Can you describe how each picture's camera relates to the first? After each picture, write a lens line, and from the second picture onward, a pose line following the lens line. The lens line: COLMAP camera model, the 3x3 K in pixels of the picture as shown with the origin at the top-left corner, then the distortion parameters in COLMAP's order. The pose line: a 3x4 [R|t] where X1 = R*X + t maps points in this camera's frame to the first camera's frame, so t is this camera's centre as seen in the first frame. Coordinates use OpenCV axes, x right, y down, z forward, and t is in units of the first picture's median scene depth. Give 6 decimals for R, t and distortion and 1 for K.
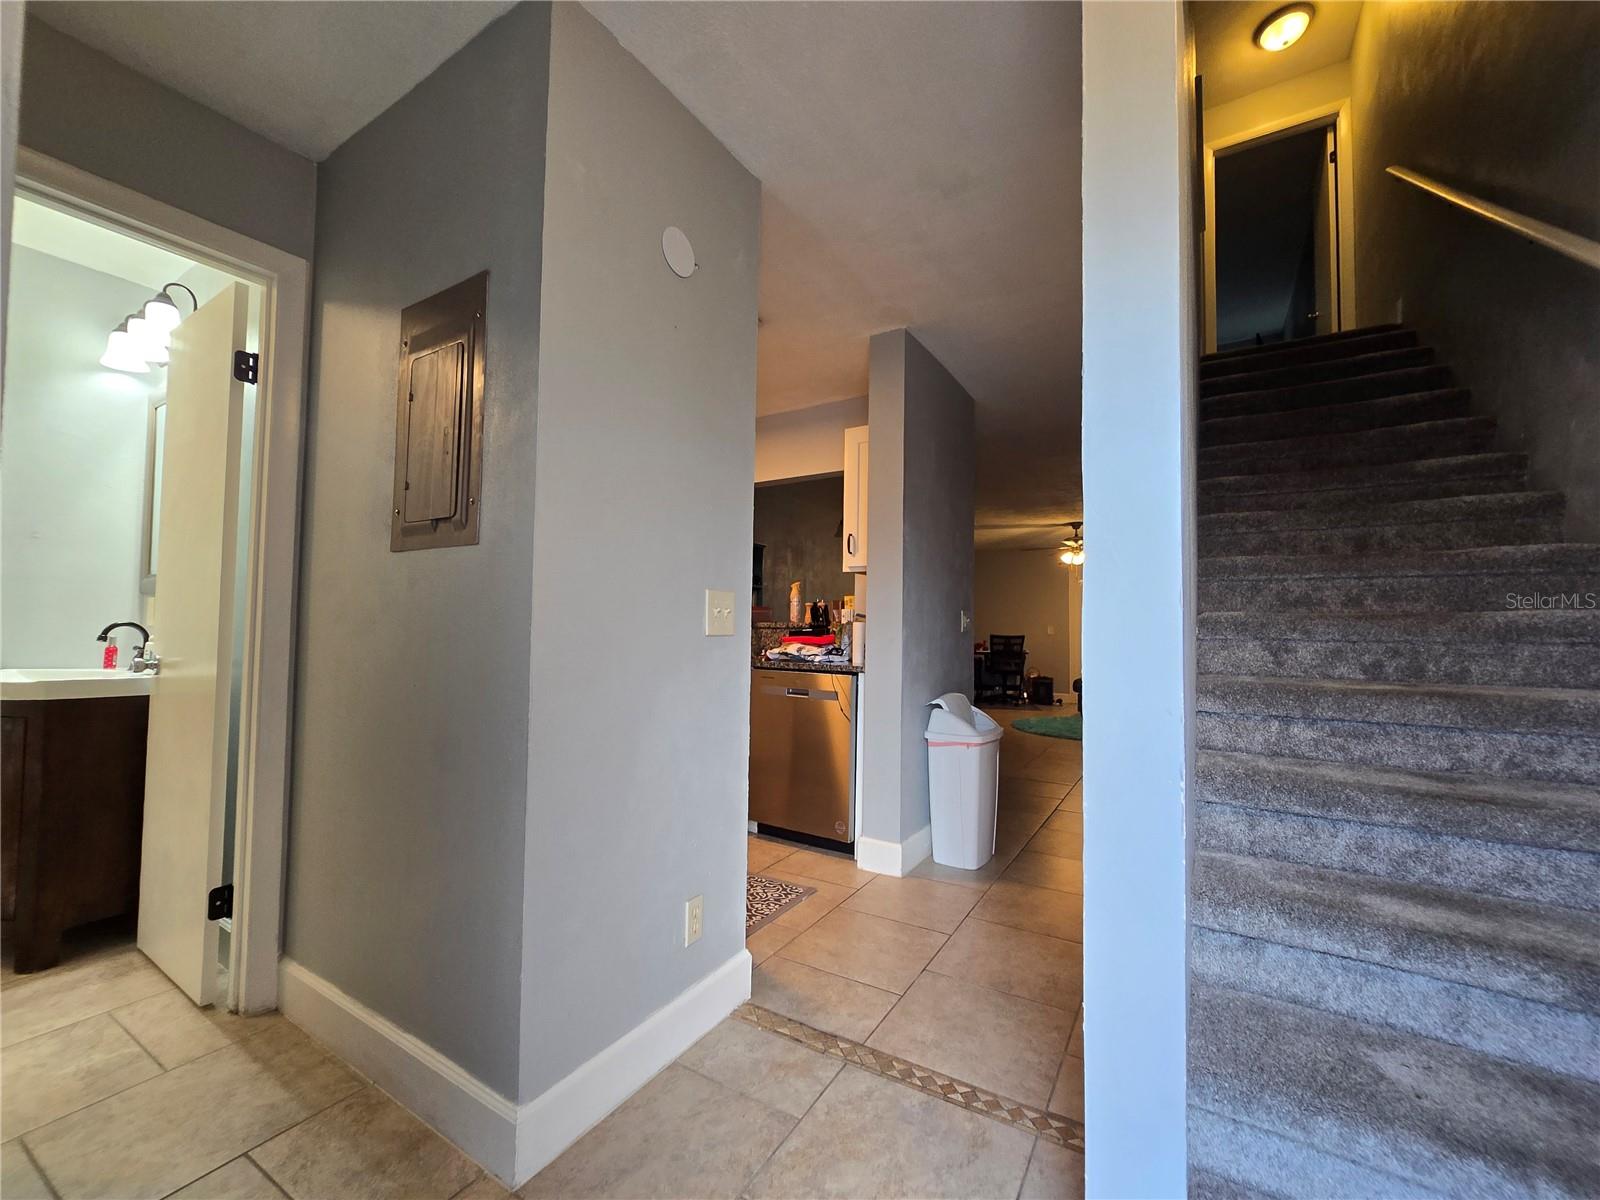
lens RADIAL K [[648.2, 0, 794.1], [0, 648.2, 603.9], [0, 0, 1]] dist [-0.006786, 0.002317]
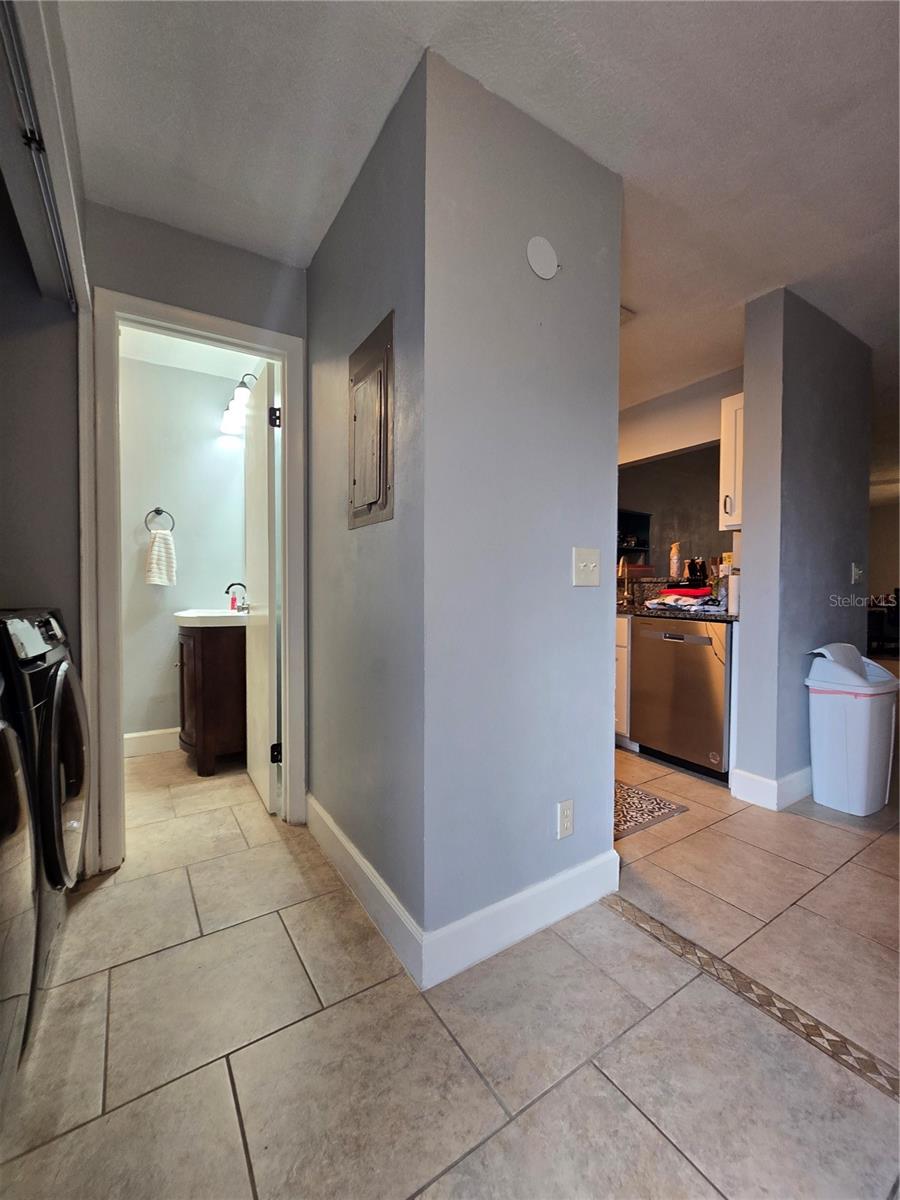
lens RADIAL K [[492.3, 0, 459.5], [0, 492.3, 594.4], [0, 0, 1]] dist [-0.013474, 0.005640]
pose [[0.905820, -0.002832, -0.423653, 0.053883], [0.025956, 0.998470, 0.048822, 0.013757], [0.422866, -0.055221, 0.904508, 0.094644]]
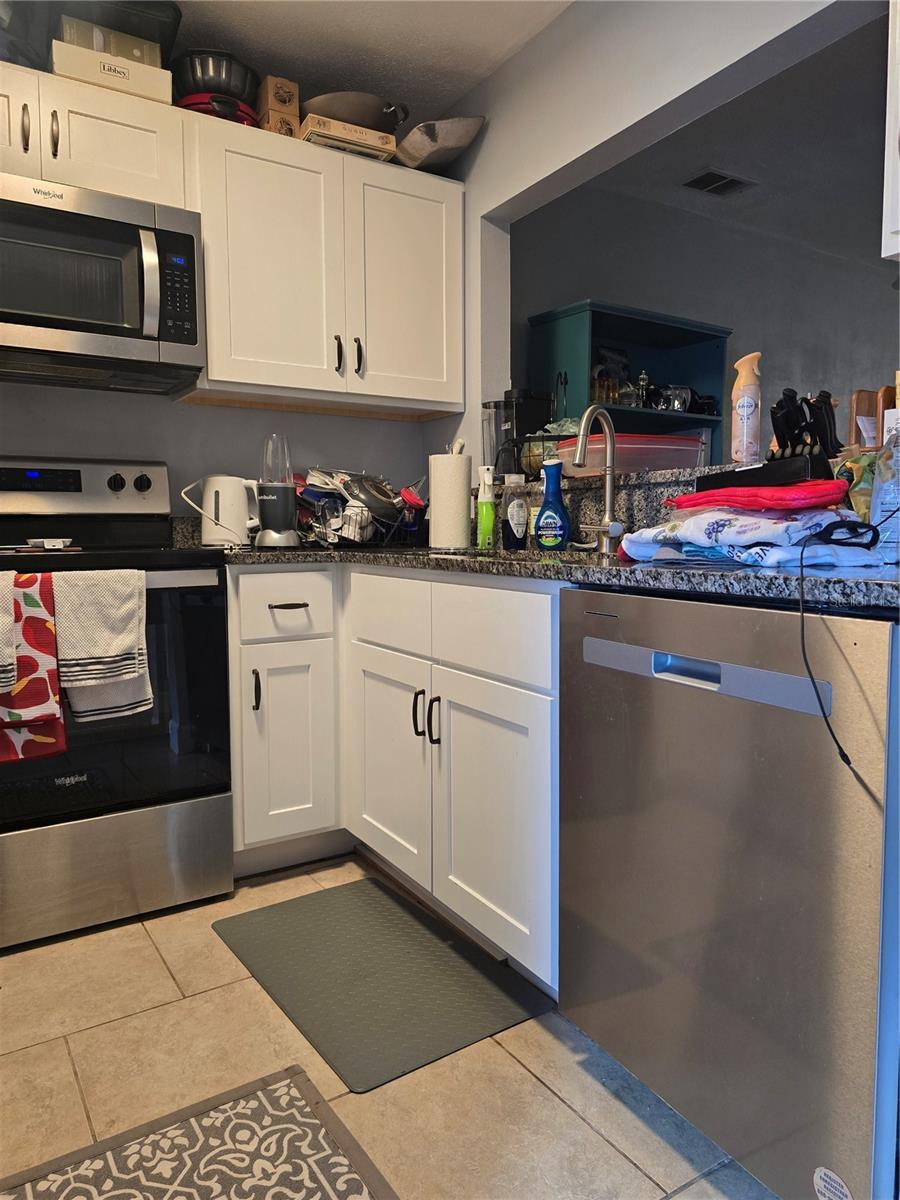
lens RADIAL K [[799.9, 0, 449.3], [0, 799.9, 595.4], [0, 0, 1]] dist [0.002695, 0.000520]
pose [[0.893492, 0.016025, -0.448793, 0.126129], [0.036243, 0.993530, 0.107632, 0.105220], [0.447614, -0.112434, 0.887130, 1.110439]]
